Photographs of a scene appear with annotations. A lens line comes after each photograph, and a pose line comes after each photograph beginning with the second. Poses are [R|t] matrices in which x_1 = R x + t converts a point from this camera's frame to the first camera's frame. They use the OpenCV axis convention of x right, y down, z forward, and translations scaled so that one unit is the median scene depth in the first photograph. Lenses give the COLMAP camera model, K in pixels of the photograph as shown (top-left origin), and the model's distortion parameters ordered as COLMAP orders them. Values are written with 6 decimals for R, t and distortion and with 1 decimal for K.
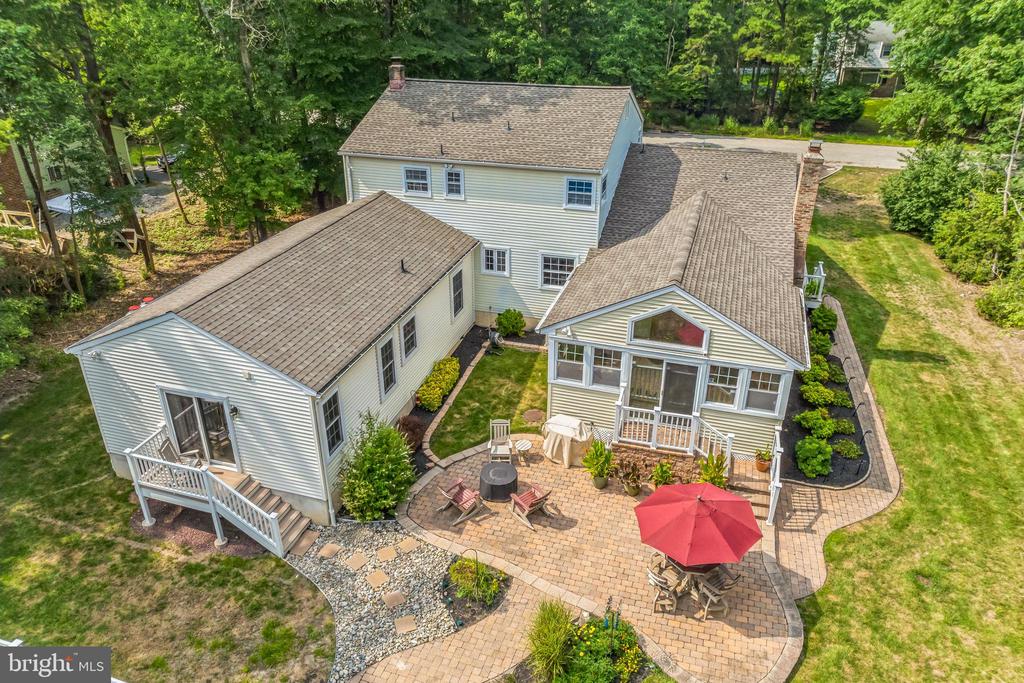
lens RADIAL K [[717.8, 0, 510.1], [0, 717.8, 342.7], [0, 0, 1]] dist [-0.030549, -0.003614]
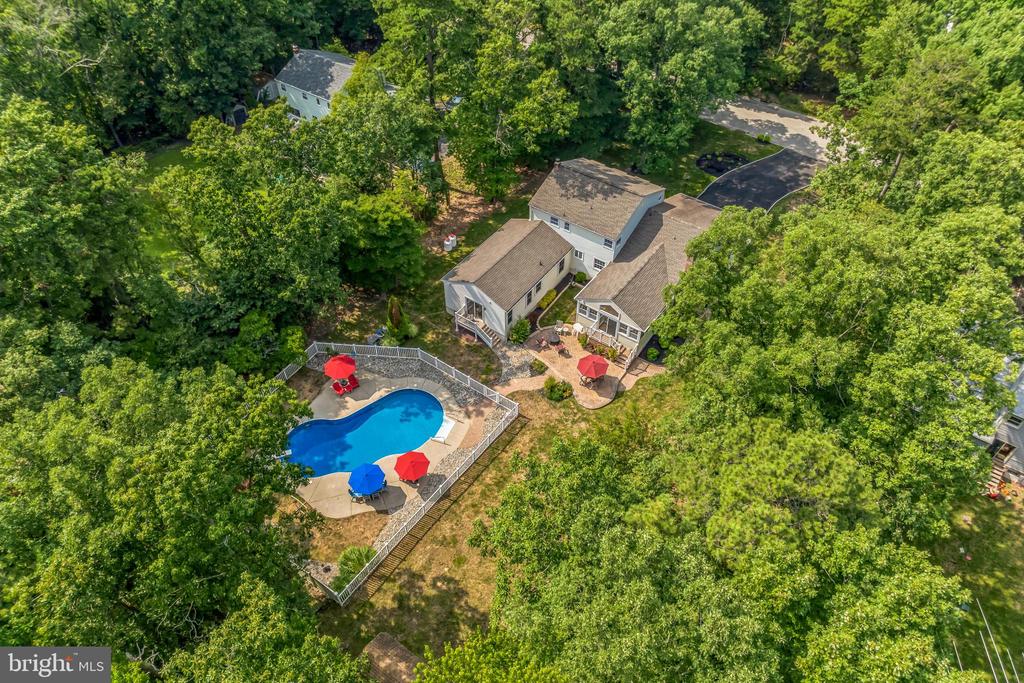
lens RADIAL K [[717.8, 0, 509.7], [0, 717.8, 340.4], [0, 0, 1]] dist [-0.030549, -0.003614]
pose [[0.950259, 0.224013, -0.216391, 0.524254], [-0.137805, 0.925458, 0.352897, -0.984600], [0.279315, -0.305524, 0.910296, -2.176873]]
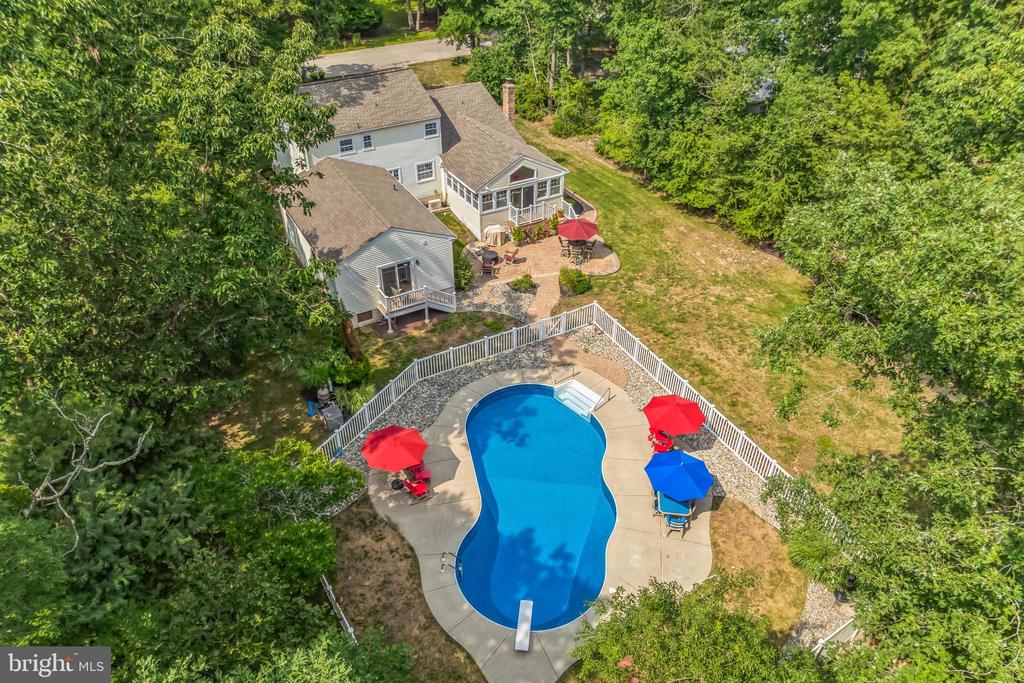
lens RADIAL K [[717.8, 0, 512.1], [0, 717.8, 338.5], [0, 0, 1]] dist [-0.030549, -0.003614]
pose [[0.686692, -0.429243, 0.586690, -1.483231], [0.327327, 0.903188, 0.277683, -0.202124], [-0.649085, 0.001357, 0.760715, -0.858128]]
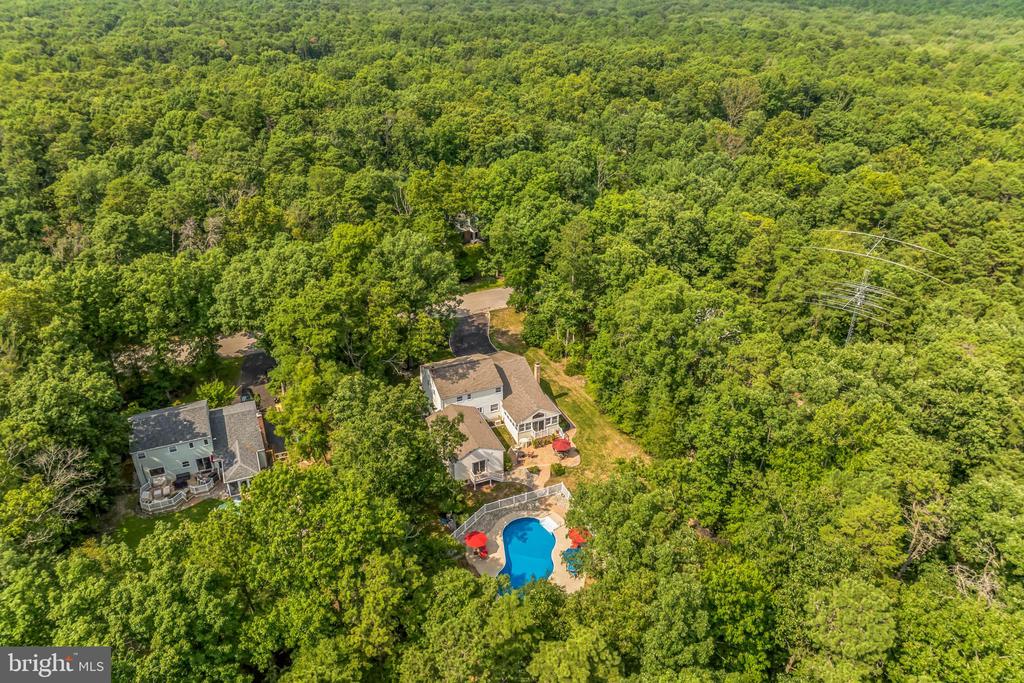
lens RADIAL K [[717.8, 0, 511.7], [0, 717.8, 334.0], [0, 0, 1]] dist [-0.030549, -0.003614]
pose [[0.759514, -0.304550, 0.574794, -2.810756], [0.294254, 0.948910, 0.113954, -1.258953], [-0.580133, 0.082585, 0.810324, -3.270603]]
